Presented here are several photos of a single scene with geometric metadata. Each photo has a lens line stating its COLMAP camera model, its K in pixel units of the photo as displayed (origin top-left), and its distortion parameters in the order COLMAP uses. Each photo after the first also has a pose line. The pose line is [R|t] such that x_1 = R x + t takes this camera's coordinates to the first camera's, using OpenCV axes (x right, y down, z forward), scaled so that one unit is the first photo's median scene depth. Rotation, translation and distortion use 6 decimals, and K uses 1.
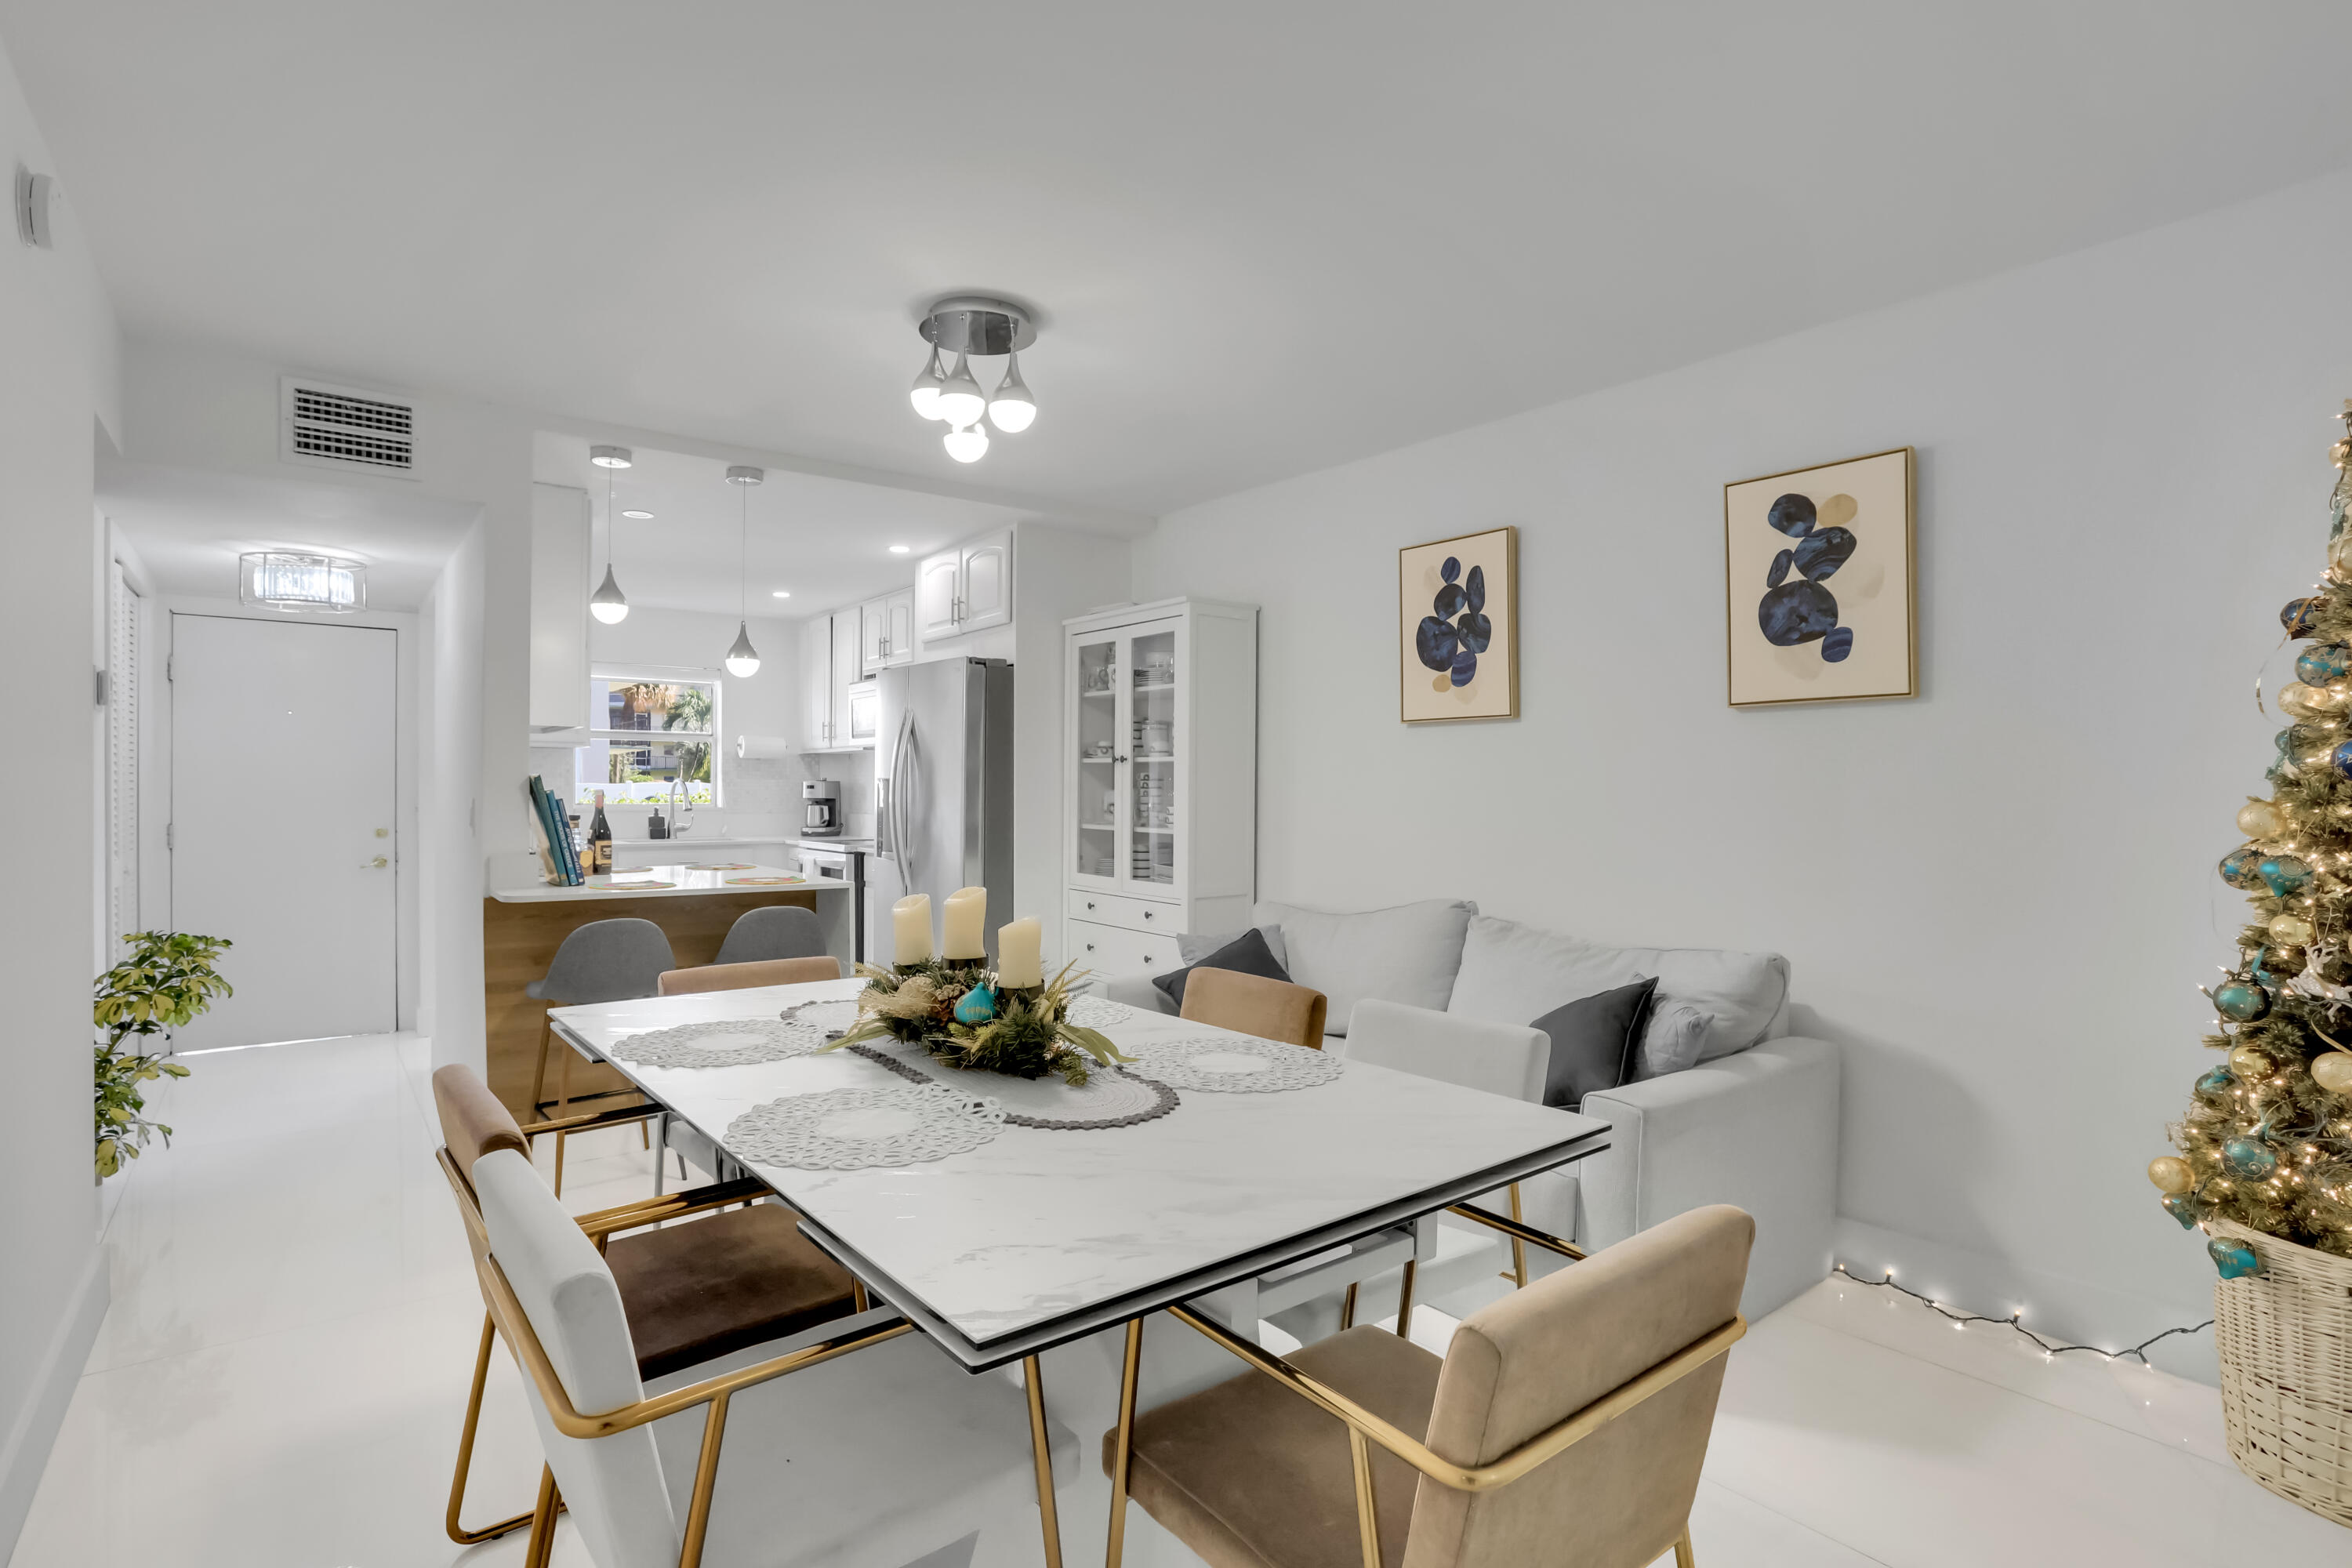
lens RADIAL K [[1134.3, 0, 1187.2], [0, 1134.3, 780.1], [0, 0, 1]] dist [-0.030890, 0.001525]
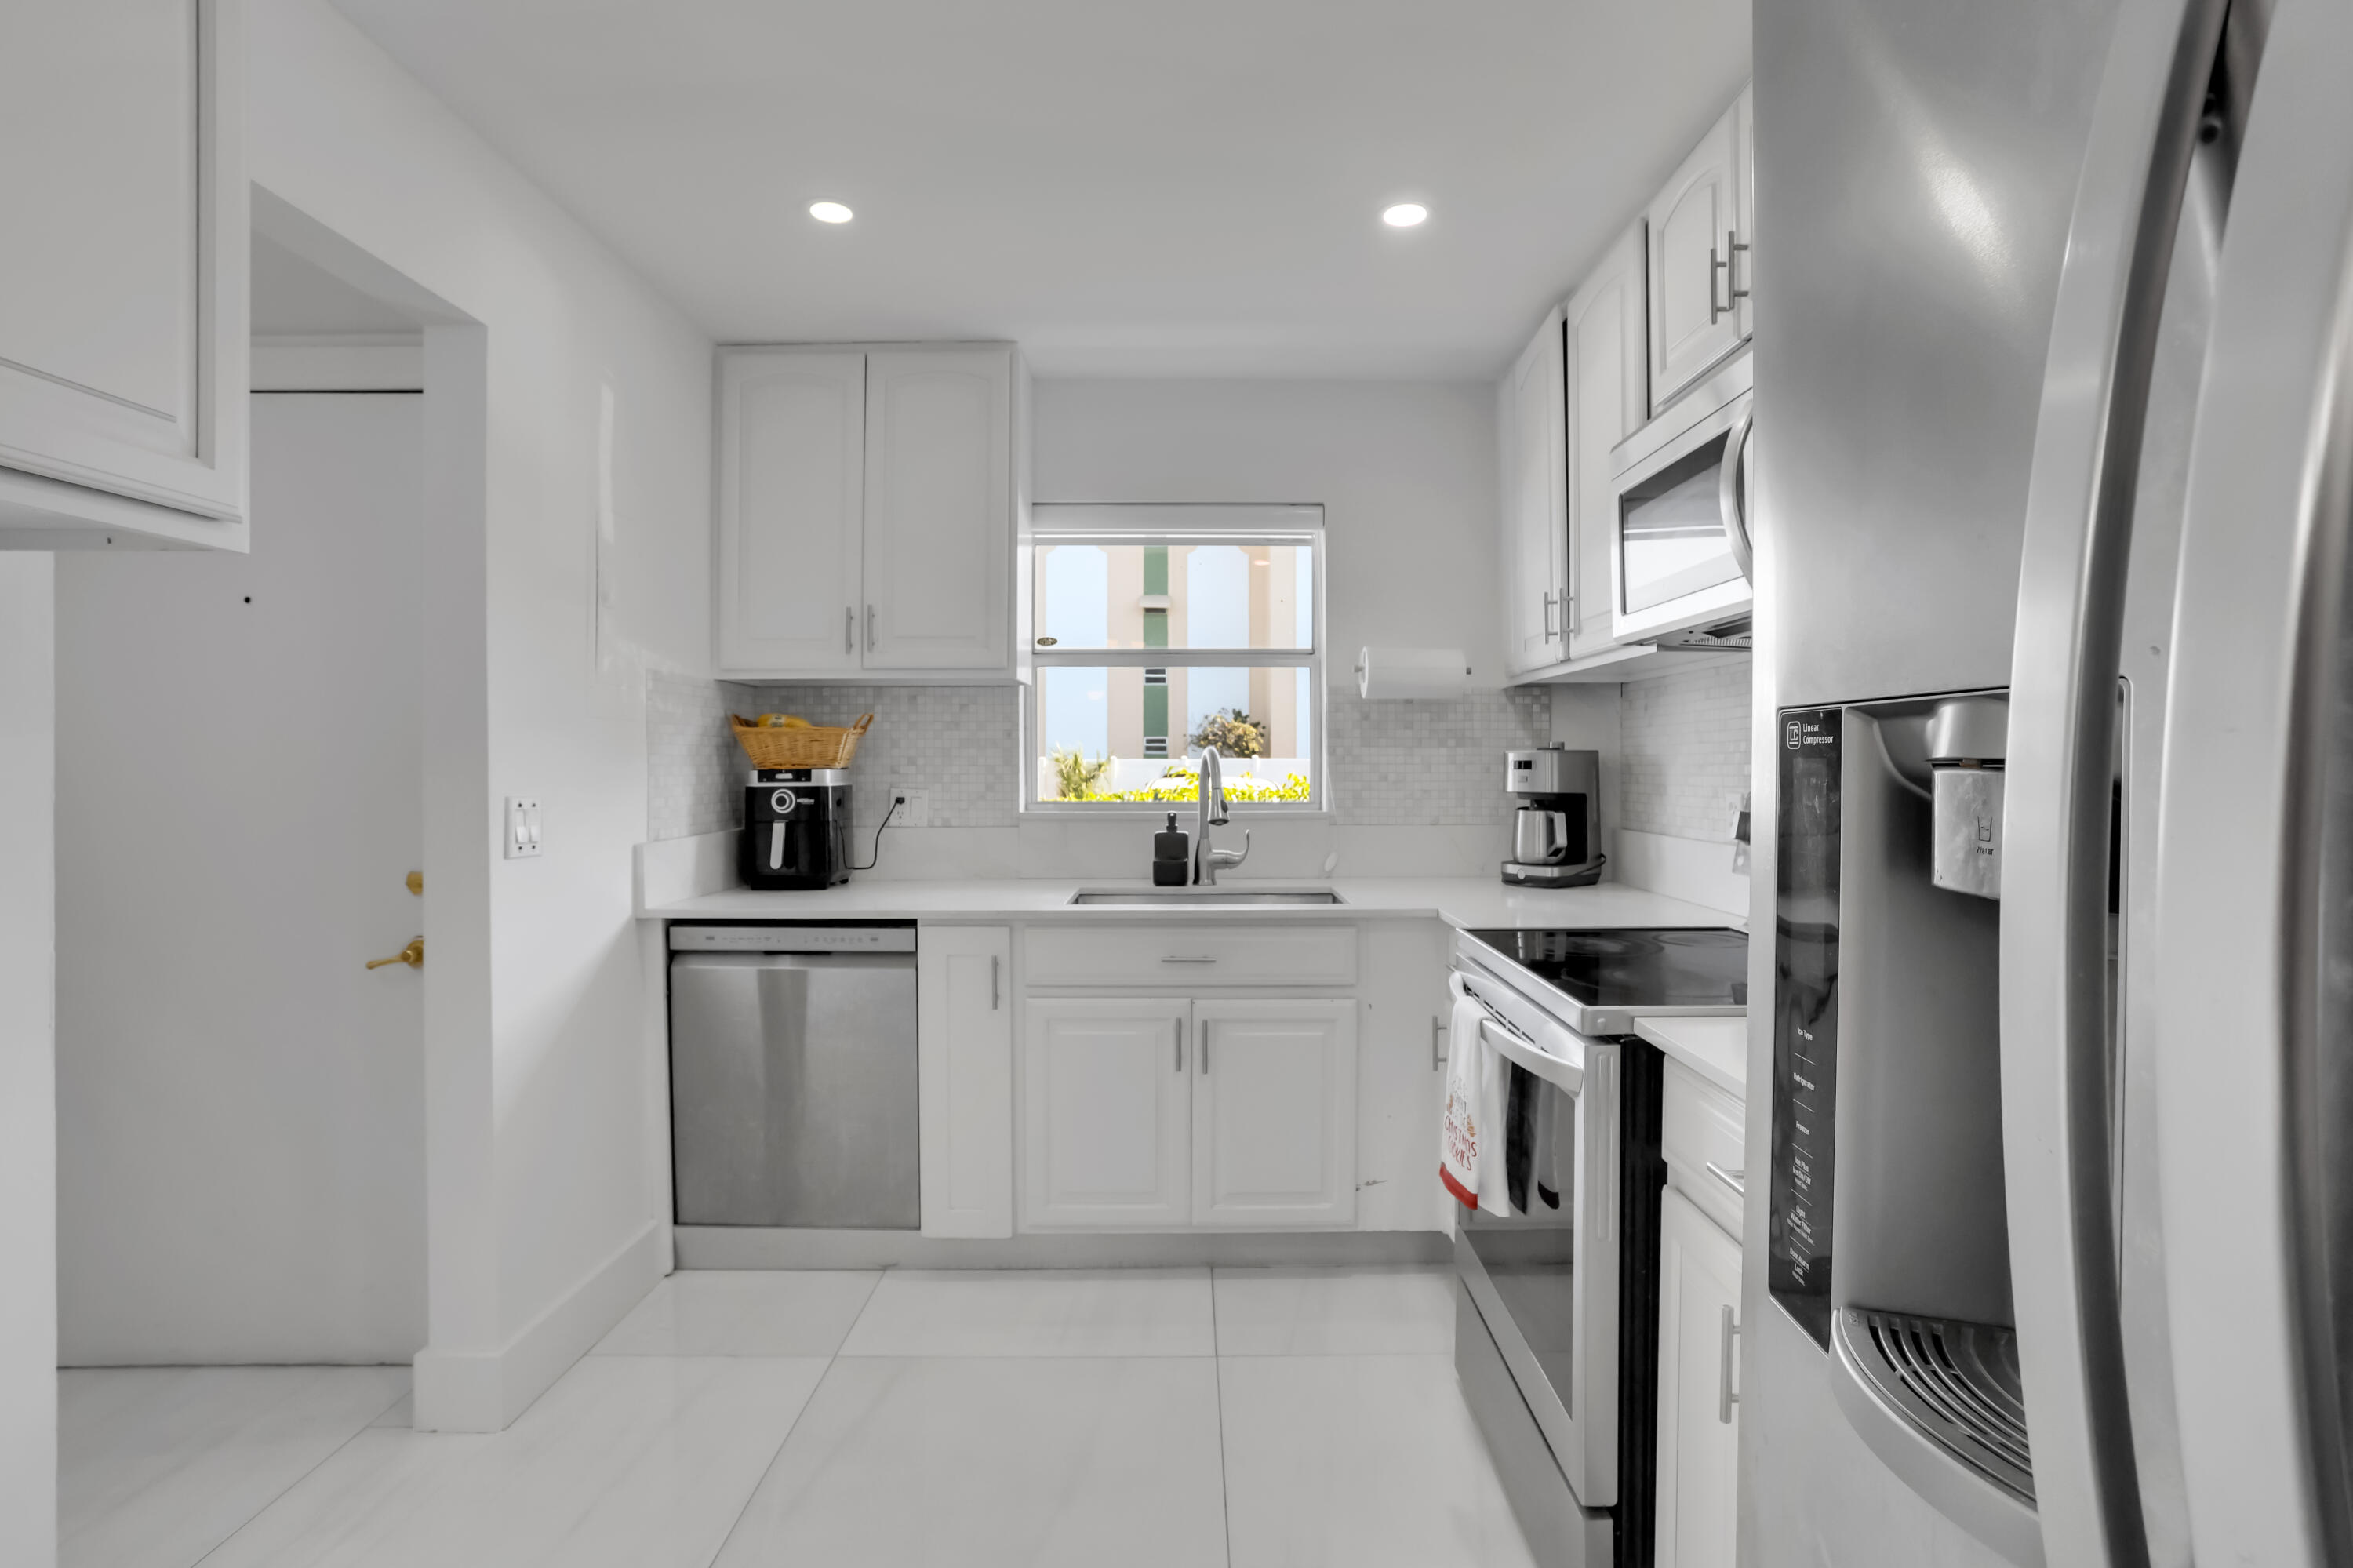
lens RADIAL K [[1134.9, 0, 1187.7], [0, 1134.9, 780.1], [0, 0, 1]] dist [-0.030890, 0.001525]
pose [[0.782579, 0.007730, -0.622503, -0.358427], [0.006951, 0.999752, 0.021153, 0.004072], [0.622513, -0.020881, 0.782331, 1.246411]]
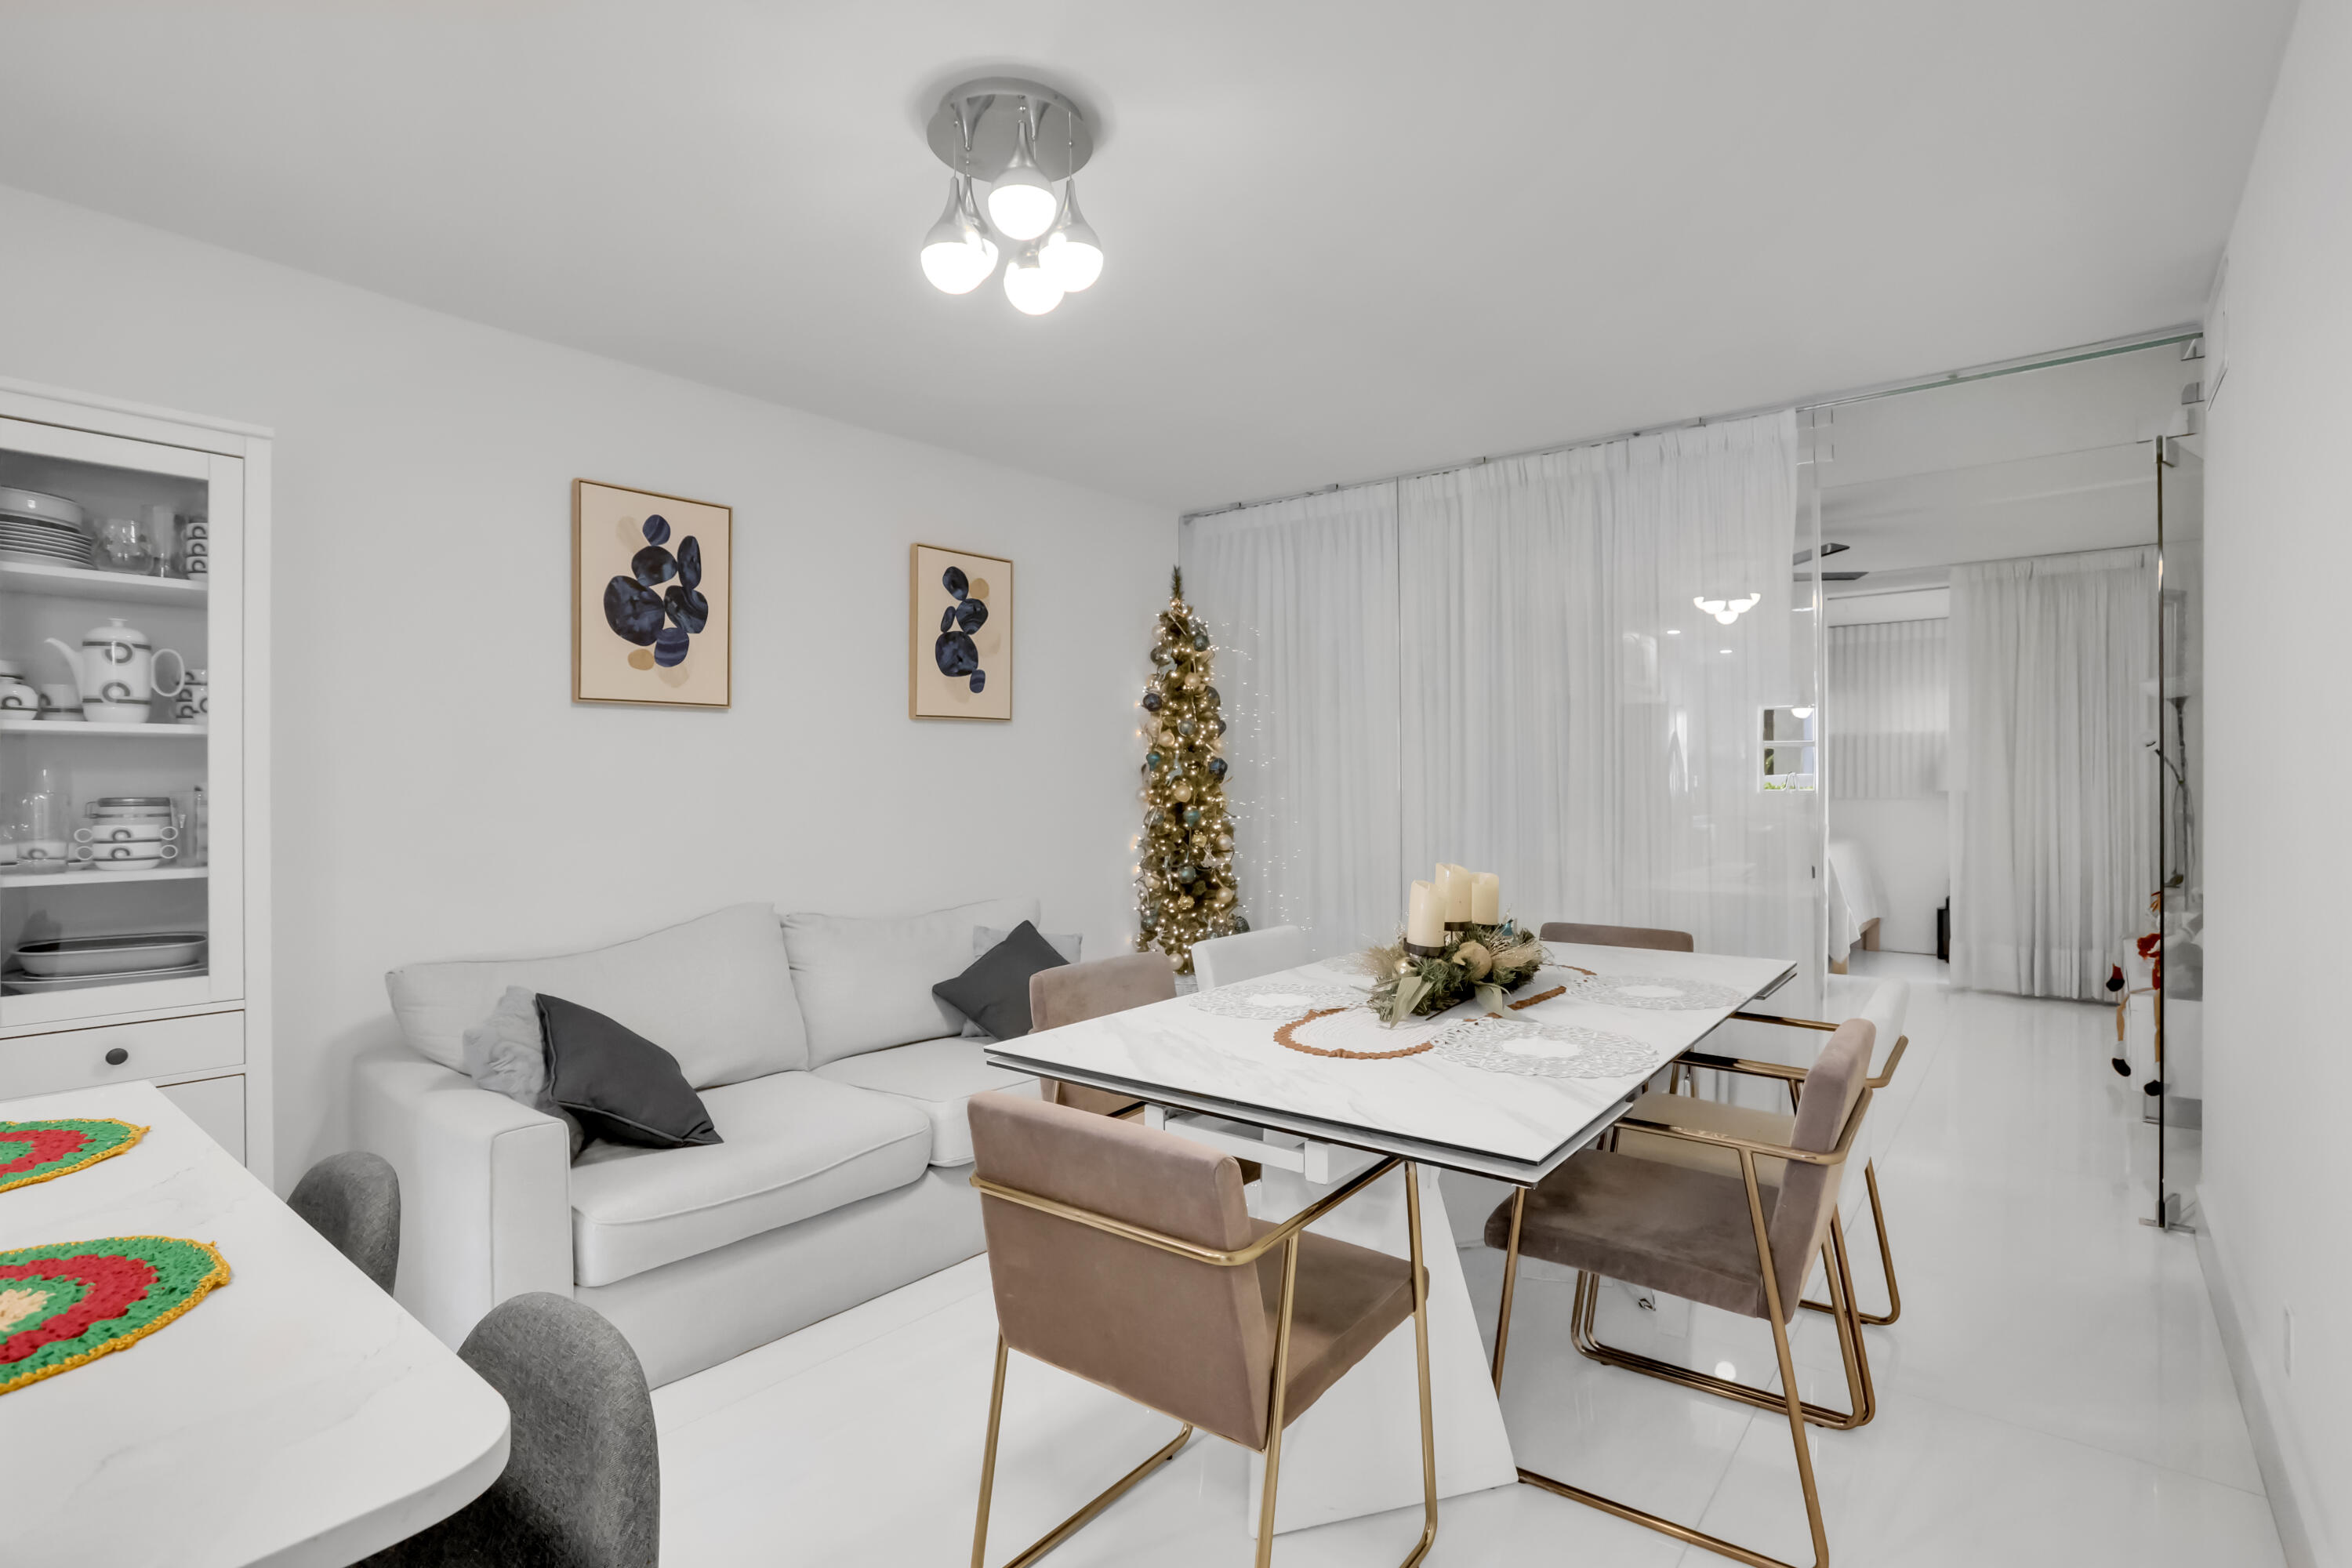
lens RADIAL K [[1134.3, 0, 1168.1], [0, 1134.3, 779.1], [0, 0, 1]] dist [-0.050537, 0.000432]
pose [[-0.191387, -0.002276, 0.981512, -0.681817], [-0.000976, 0.999997, 0.002129, 0.001747], [-0.981514, -0.000551, -0.191389, 0.785363]]
